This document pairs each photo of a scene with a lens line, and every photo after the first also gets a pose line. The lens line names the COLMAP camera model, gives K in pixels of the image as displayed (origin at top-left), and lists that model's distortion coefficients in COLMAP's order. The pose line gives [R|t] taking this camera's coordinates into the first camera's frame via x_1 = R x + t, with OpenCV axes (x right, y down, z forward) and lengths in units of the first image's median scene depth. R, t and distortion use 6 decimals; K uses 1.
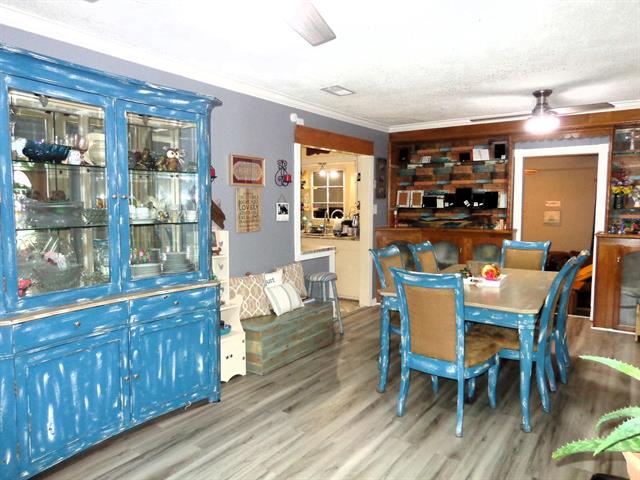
lens RADIAL K [[451.7, 0, 319.8], [0, 451.7, 239.2], [0, 0, 1]] dist [0.005551, -0.003365]
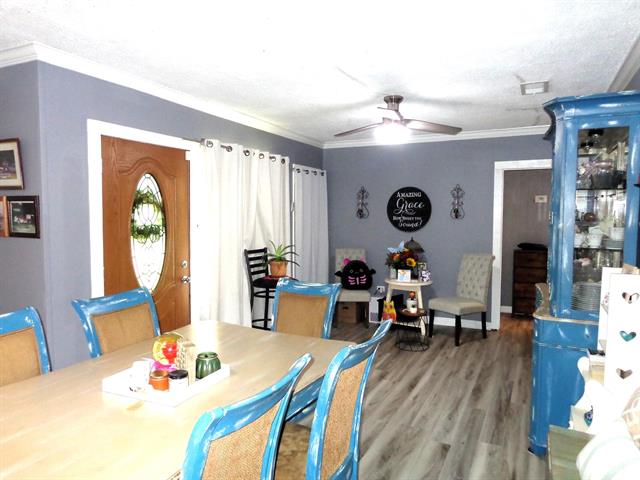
lens RADIAL K [[451.7, 0, 320.8], [0, 451.7, 241.9], [0, 0, 1]] dist [0.005551, -0.003365]
pose [[-0.987395, -0.002535, -0.158256, 0.347274], [-0.027438, 0.987474, 0.155377, -0.181732], [0.155880, 0.157761, -0.975097, 1.896961]]
